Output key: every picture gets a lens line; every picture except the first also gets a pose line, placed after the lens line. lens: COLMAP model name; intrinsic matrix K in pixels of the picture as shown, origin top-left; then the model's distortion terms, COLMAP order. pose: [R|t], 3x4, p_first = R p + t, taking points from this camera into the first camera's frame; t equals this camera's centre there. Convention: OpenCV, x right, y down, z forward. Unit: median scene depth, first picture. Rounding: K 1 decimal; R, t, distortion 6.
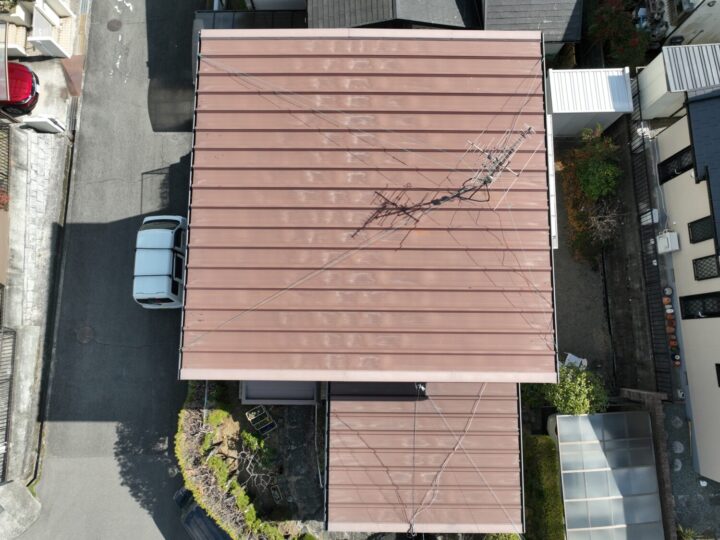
lens RADIAL K [[506.6, 0, 361.7], [0, 506.6, 269.8], [0, 0, 1]] dist [0.005905, 0.013574]
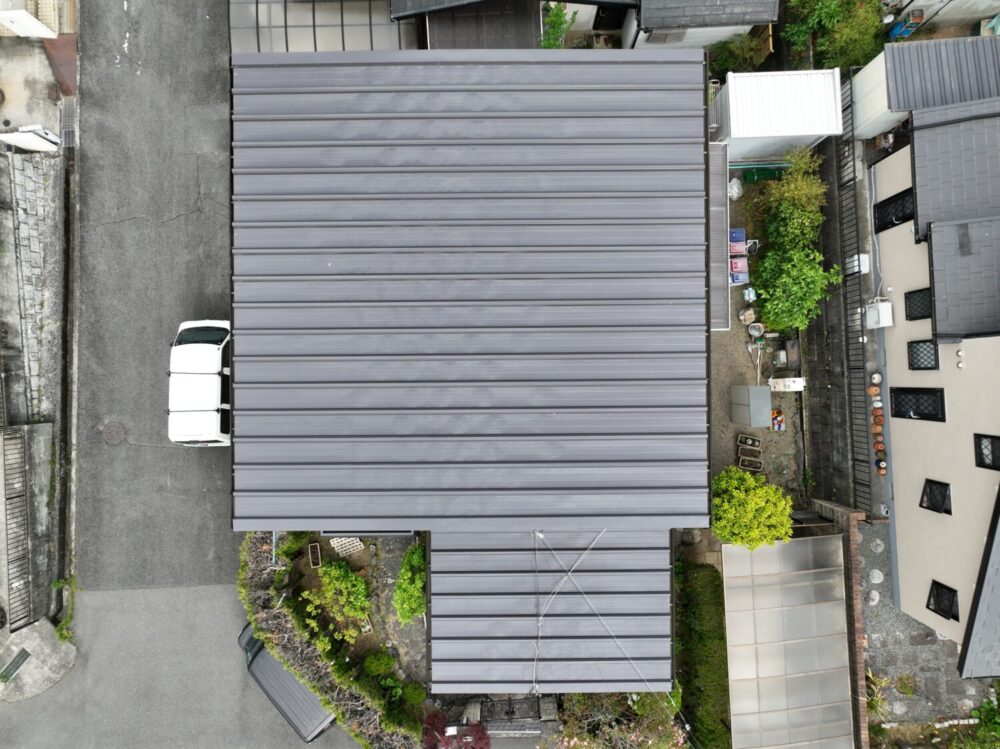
lens RADIAL K [[703.6, 0, 502.4], [0, 703.6, 374.3], [0, 0, 1]] dist [0.005905, 0.013574]
pose [[0.999867, -0.016221, 0.001752, 0.043876], [0.015849, 0.991162, 0.131709, -0.114019], [-0.003873, -0.131664, 0.991287, -0.040243]]
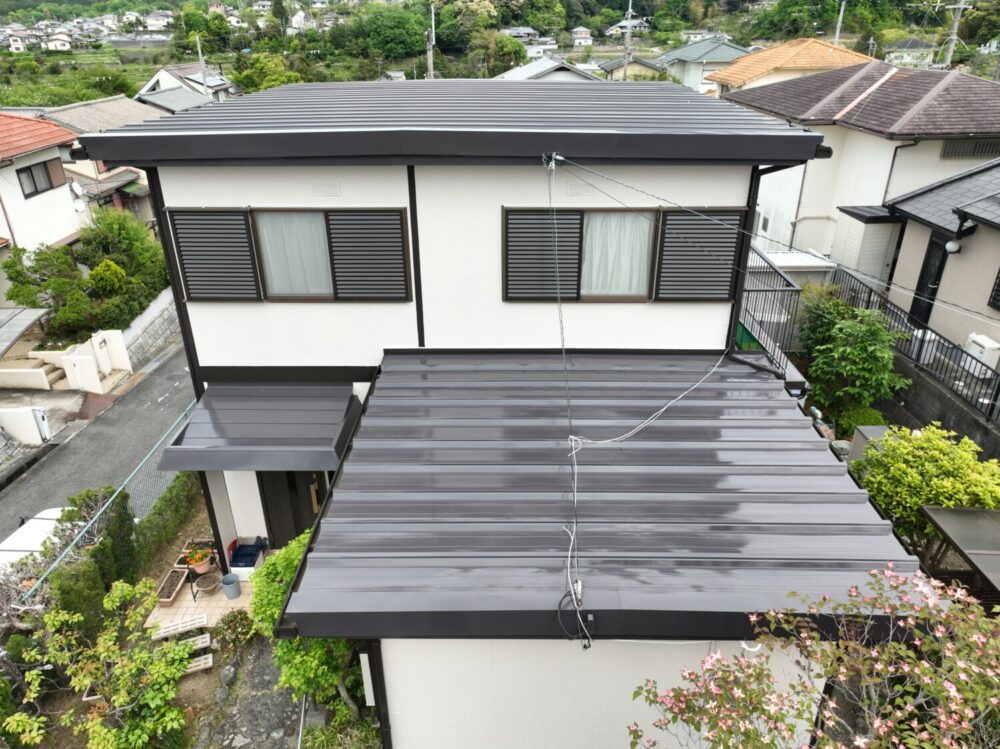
lens RADIAL K [[703.6, 0, 502.4], [0, 703.6, 374.3], [0, 0, 1]] dist [0.005905, 0.013574]
pose [[0.999988, 0.001811, -0.004584, 0.049032], [-0.004799, 0.569718, -0.821826, 0.644840], [0.001123, 0.821838, 0.569720, 0.554860]]
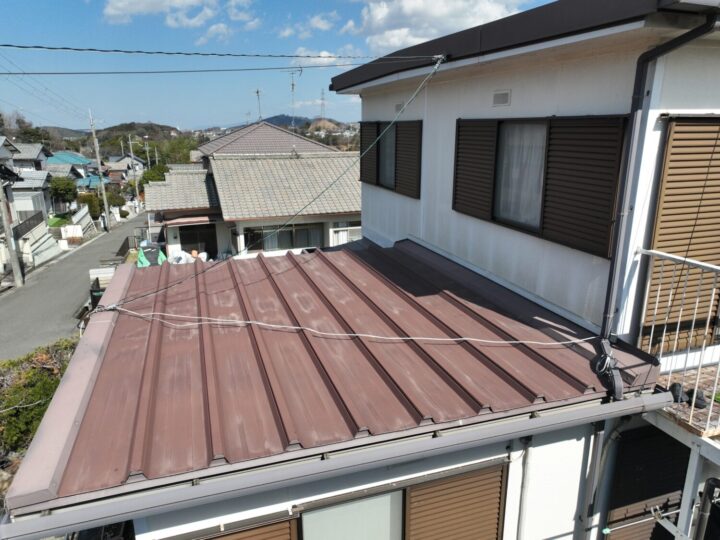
lens RADIAL K [[506.6, 0, 361.7], [0, 506.6, 269.8], [0, 0, 1]] dist [0.005905, 0.013574]
pose [[0.323216, 0.267787, -0.907646, 0.438456], [-0.936227, 0.230230, -0.265468, 0.347852], [0.137878, 0.935566, 0.325124, 0.725069]]
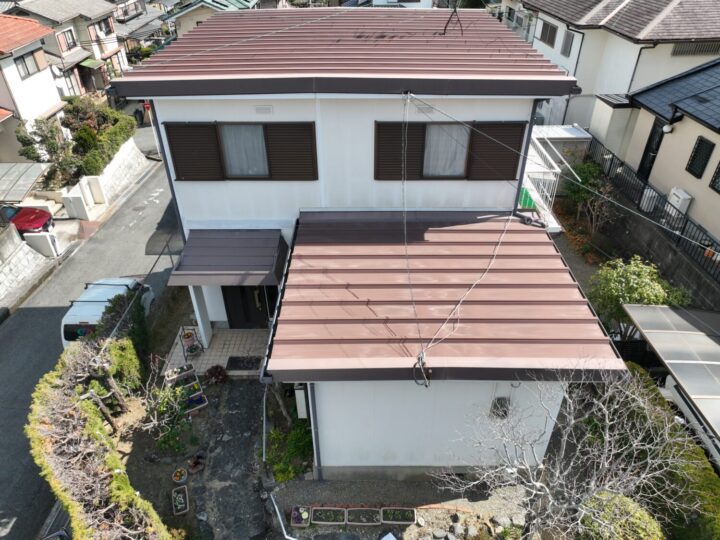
lens RADIAL K [[506.6, 0, 361.7], [0, 506.6, 269.8], [0, 0, 1]] dist [0.005905, 0.013574]
pose [[0.999987, -0.003134, 0.004046, 0.026908], [0.005095, 0.685209, -0.728328, 0.701860], [-0.000490, 0.728339, 0.685216, 0.465772]]
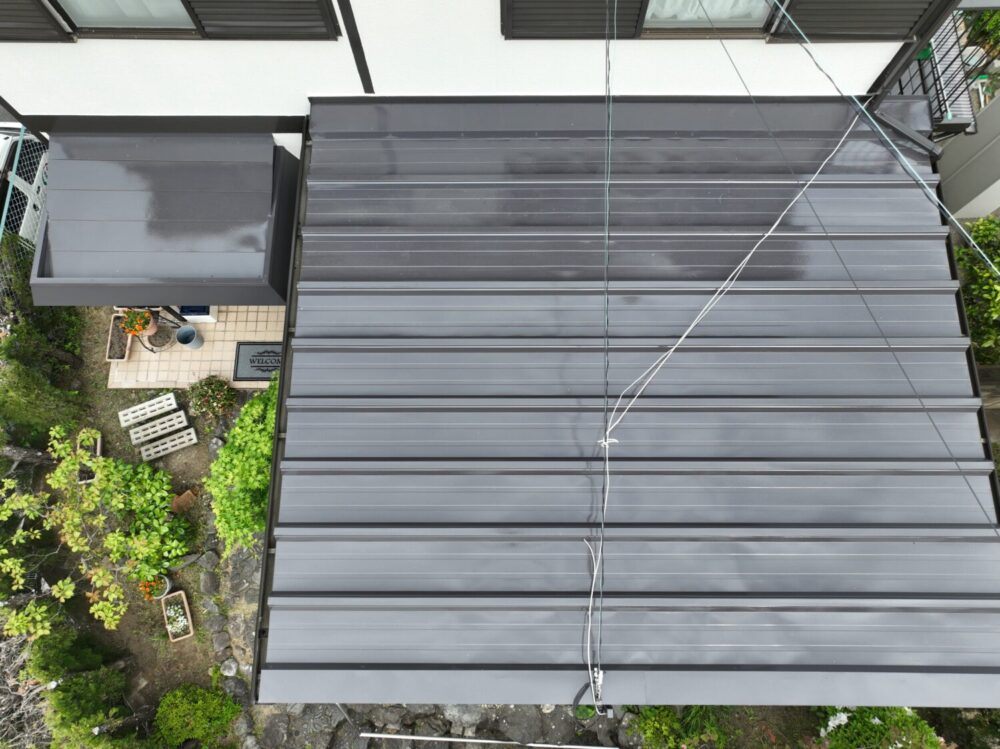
lens RADIAL K [[703.6, 0, 502.4], [0, 703.6, 374.3], [0, 0, 1]] dist [0.005905, 0.013574]
pose [[0.999990, -0.004196, -0.001671, 0.046275], [0.003944, 0.991597, -0.129306, 0.335614], [0.002199, 0.129298, 0.991603, 0.533398]]
